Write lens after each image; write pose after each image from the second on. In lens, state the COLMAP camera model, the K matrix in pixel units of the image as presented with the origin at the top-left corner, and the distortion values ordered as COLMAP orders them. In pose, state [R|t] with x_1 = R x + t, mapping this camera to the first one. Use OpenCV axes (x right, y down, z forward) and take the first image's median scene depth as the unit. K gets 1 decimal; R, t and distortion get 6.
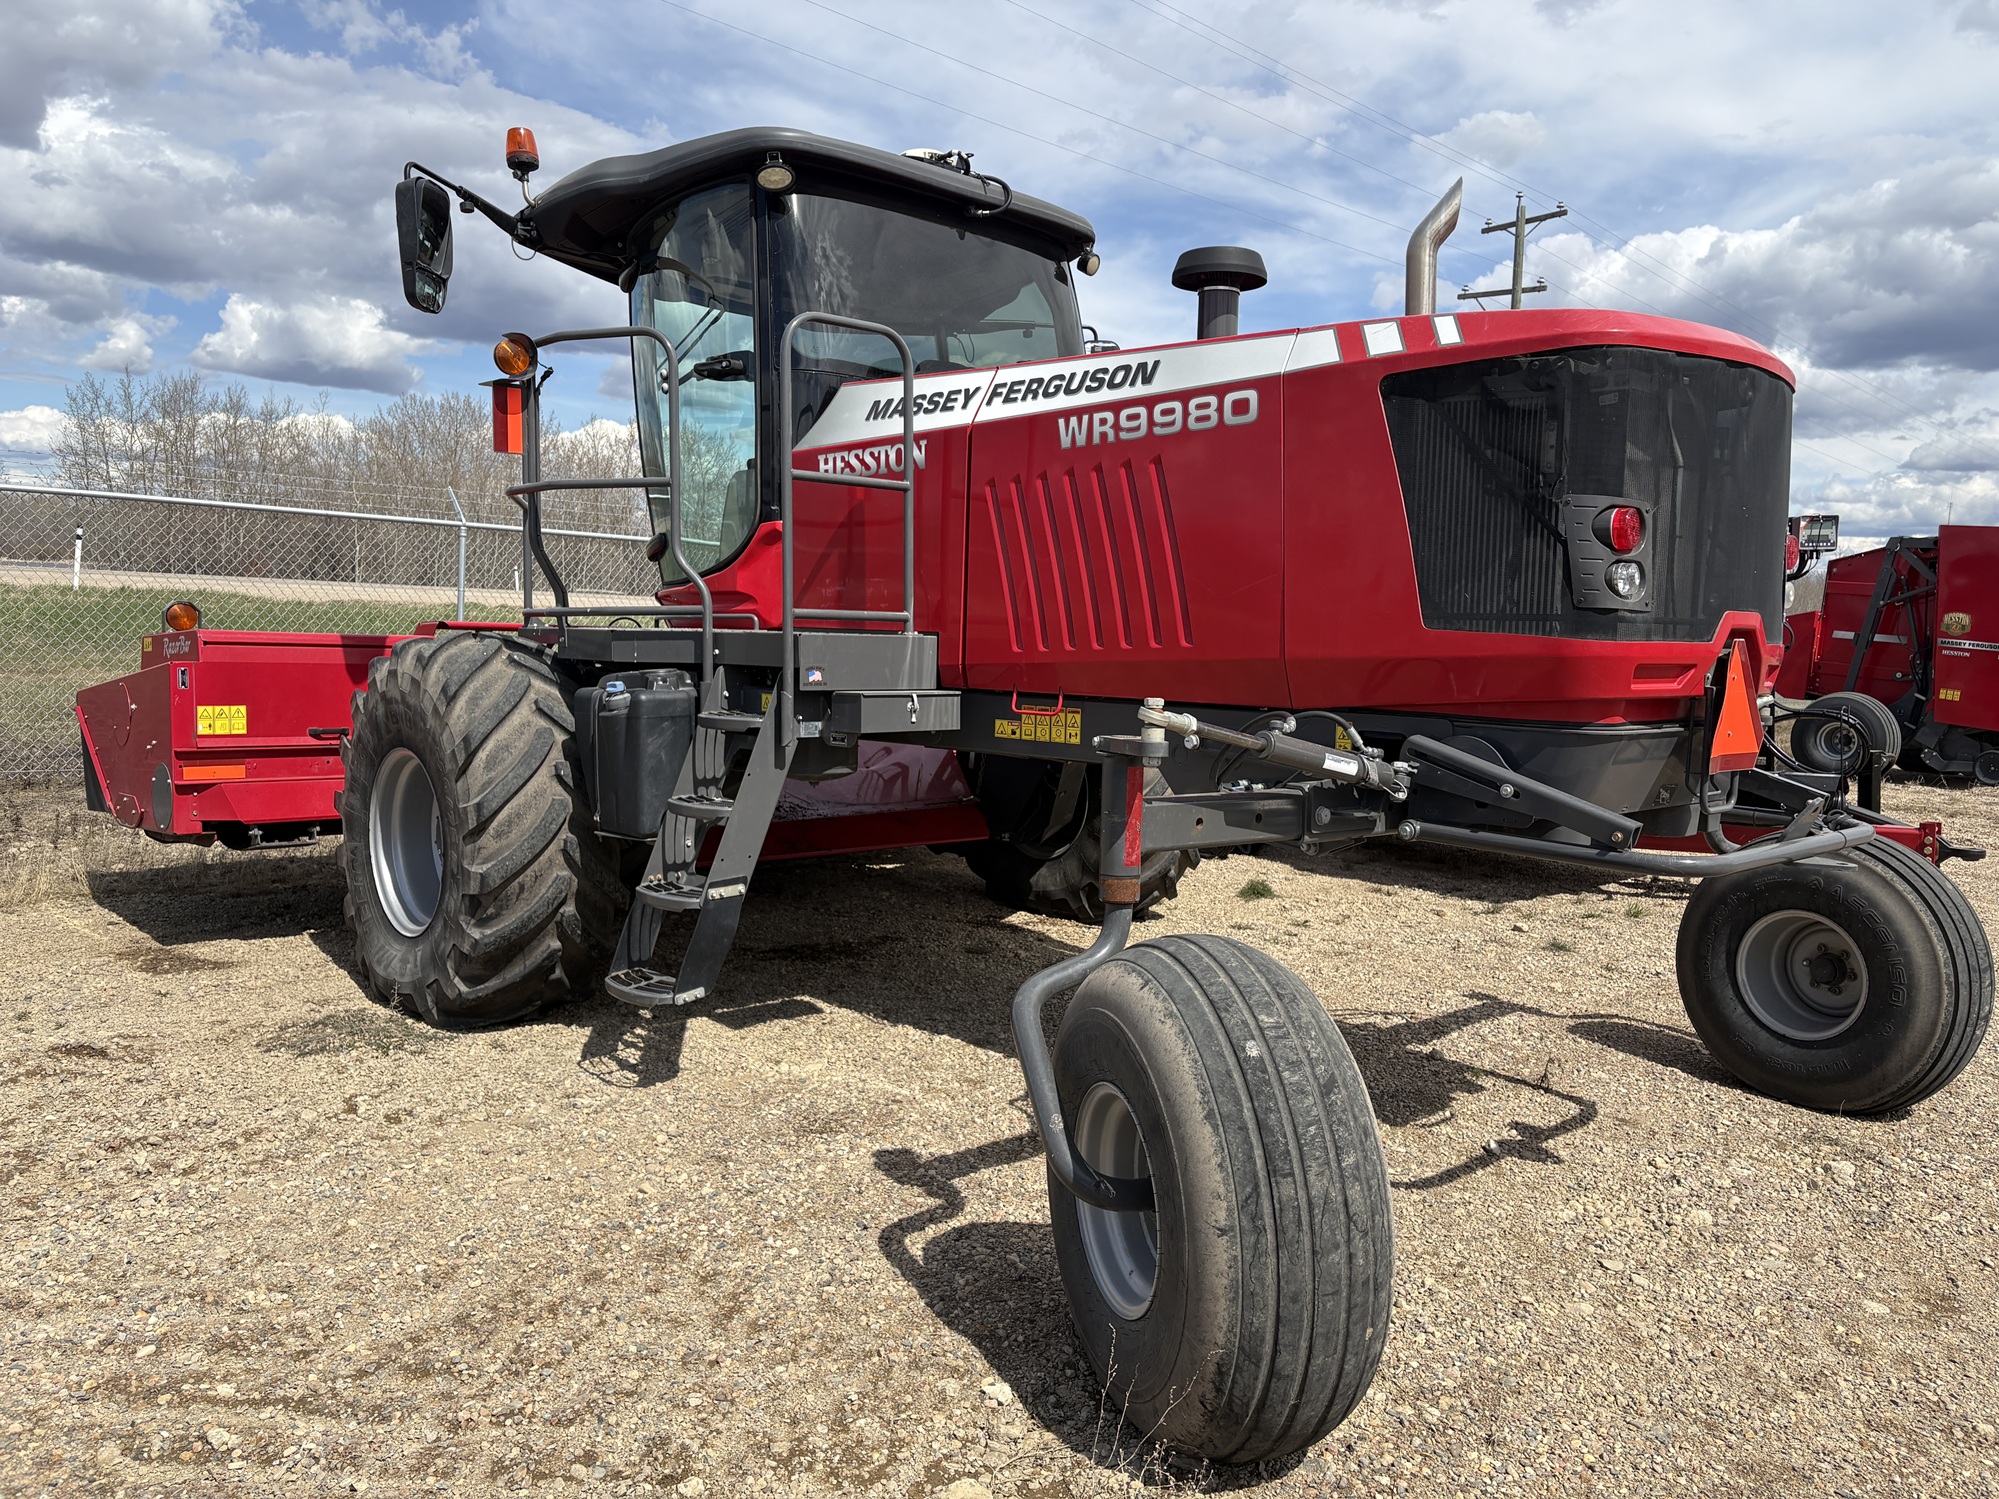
lens RADIAL K [[1471.9, 0, 1119.3], [0, 1471.9, 756.1], [0, 0, 1]] dist [0.114766, -0.158108]
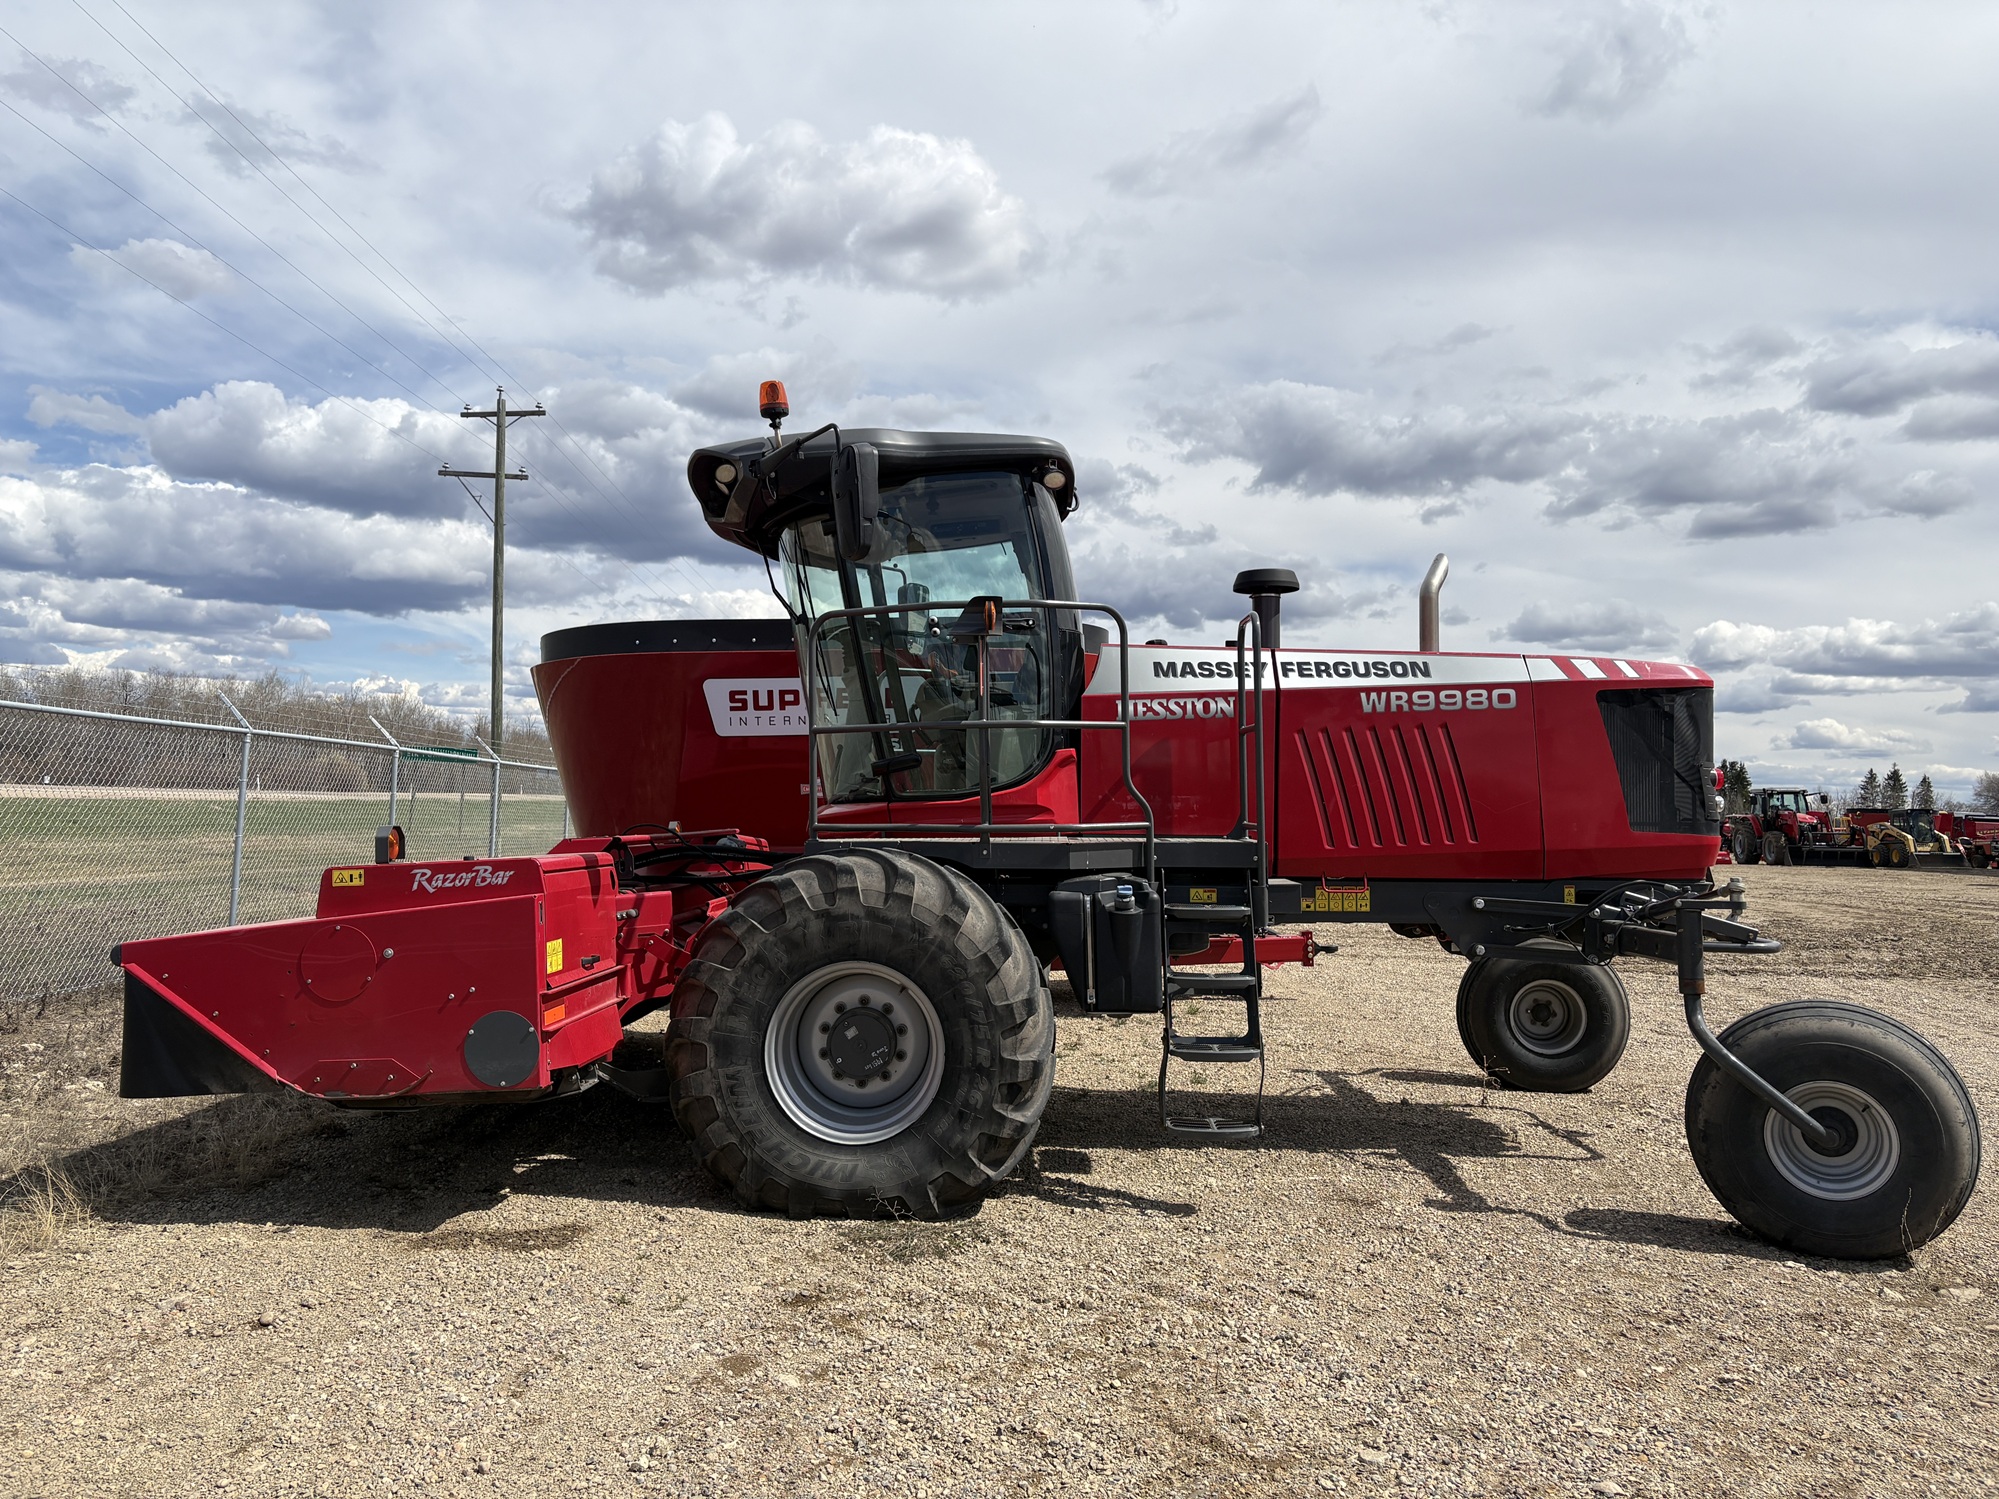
lens RADIAL K [[1452.0, 0, 999.5], [0, 1452.0, 749.5], [0, 0, 1]] dist [0.069928, -0.066831]
pose [[0.717210, 0.007994, 0.696811, -1.107121], [0.066086, 0.994647, -0.079432, -0.065287], [-0.693716, 0.103019, 0.712843, 0.175421]]
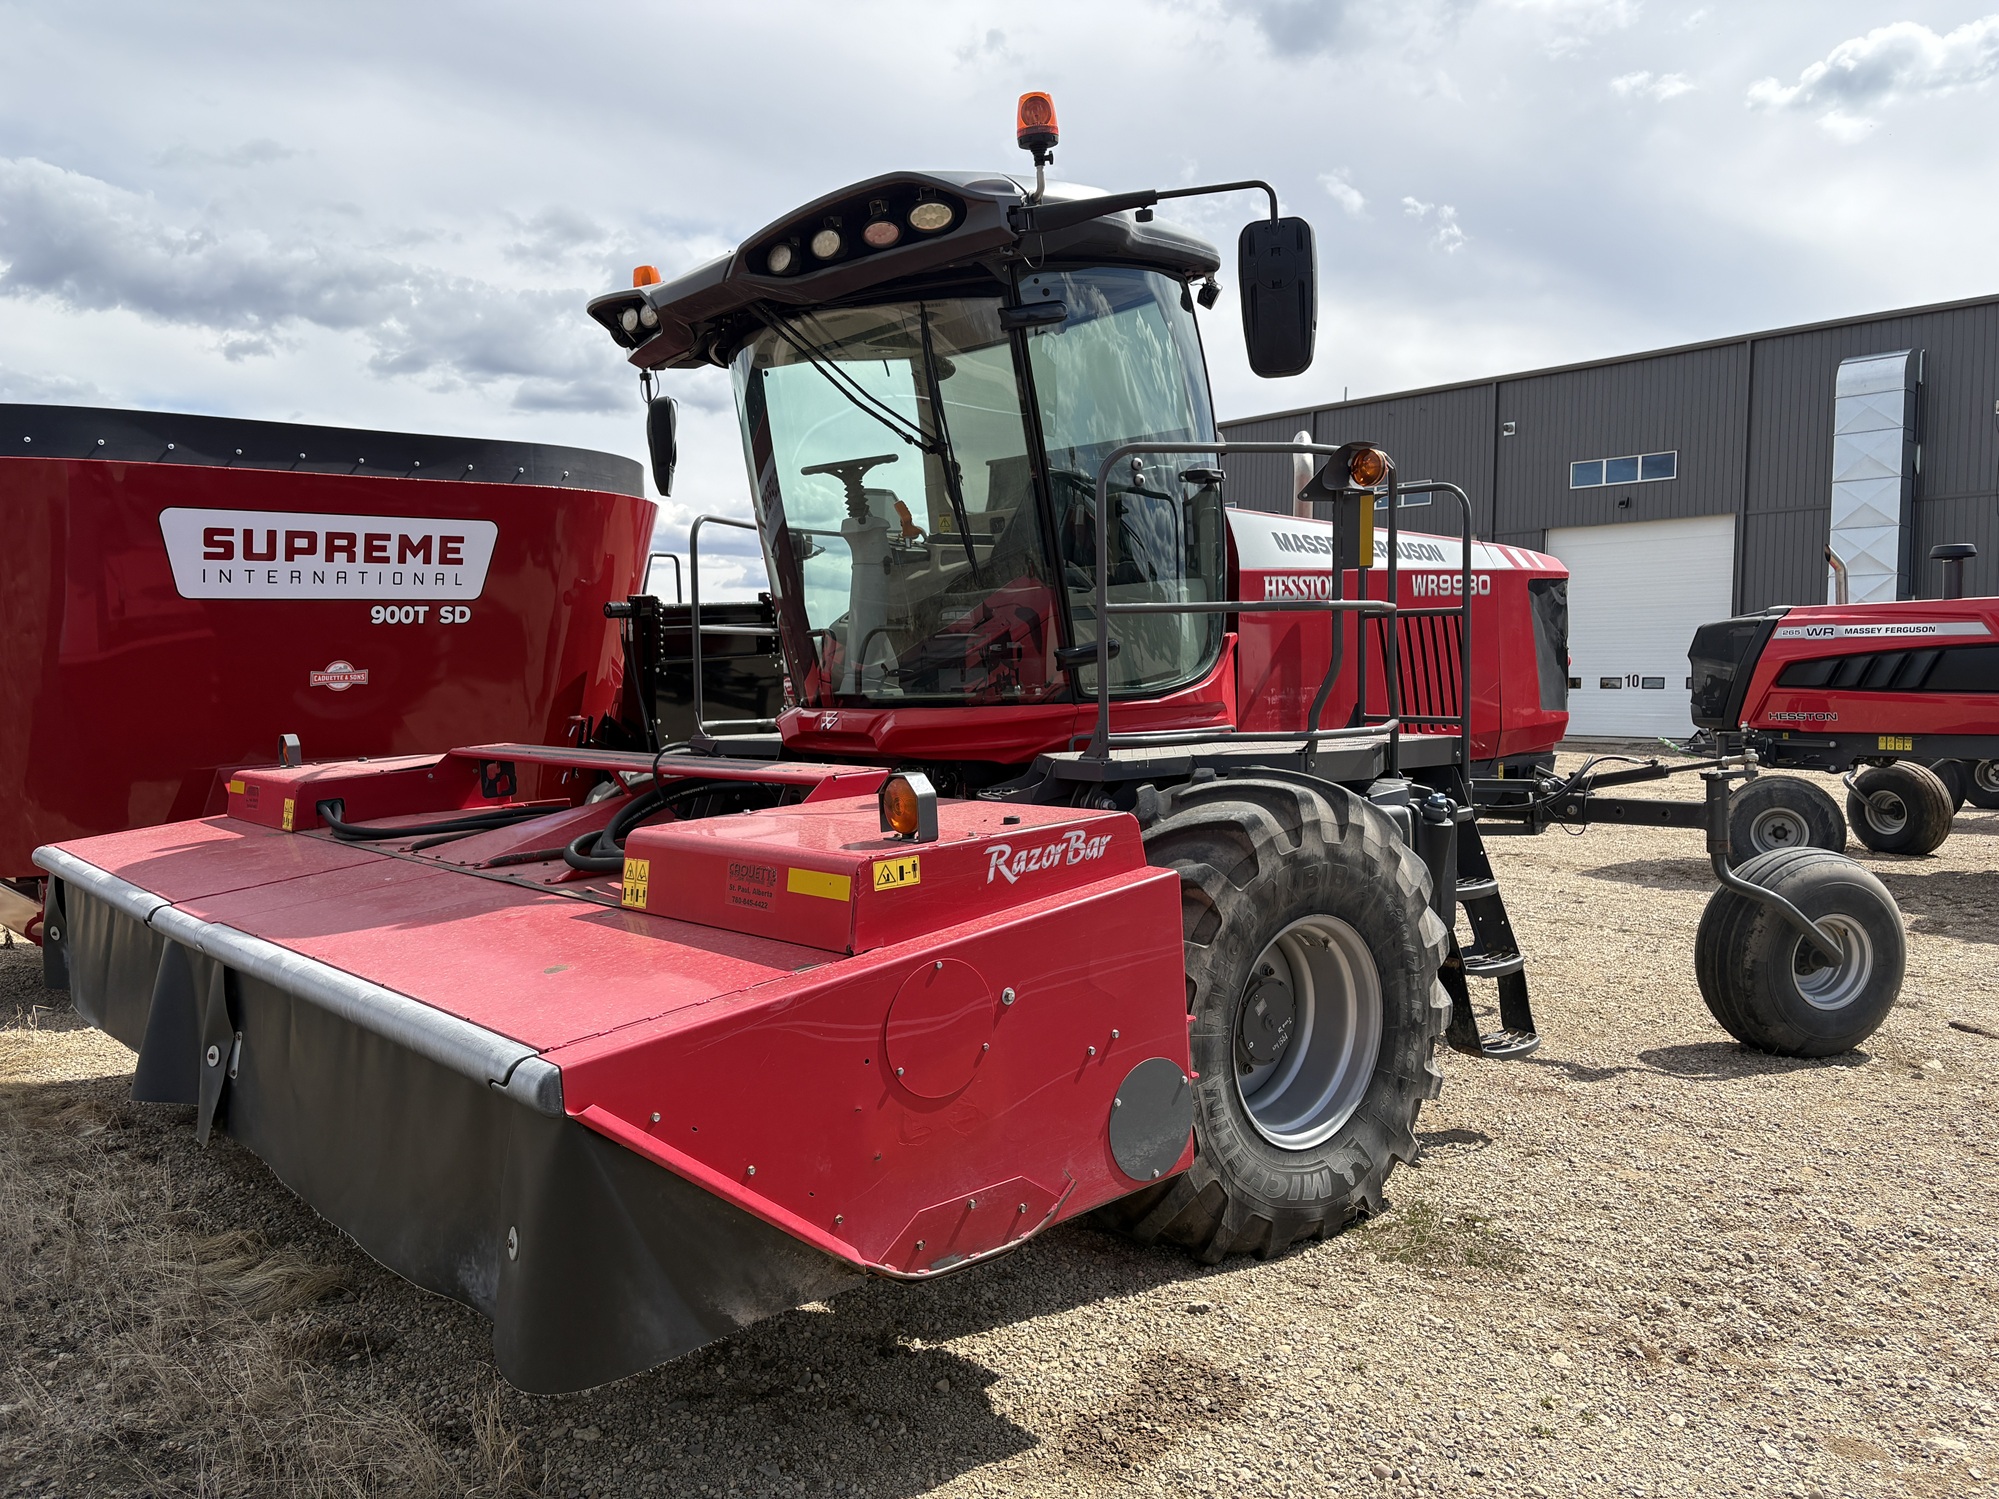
lens RADIAL K [[1452.0, 0, 999.5], [0, 1452.0, 749.5], [0, 0, 1]] dist [0.069928, -0.066831]
pose [[0.097015, -0.076863, 0.992311, -1.251735], [0.089909, 0.993614, 0.068174, -0.160767], [-0.991214, 0.082604, 0.103306, 1.055433]]
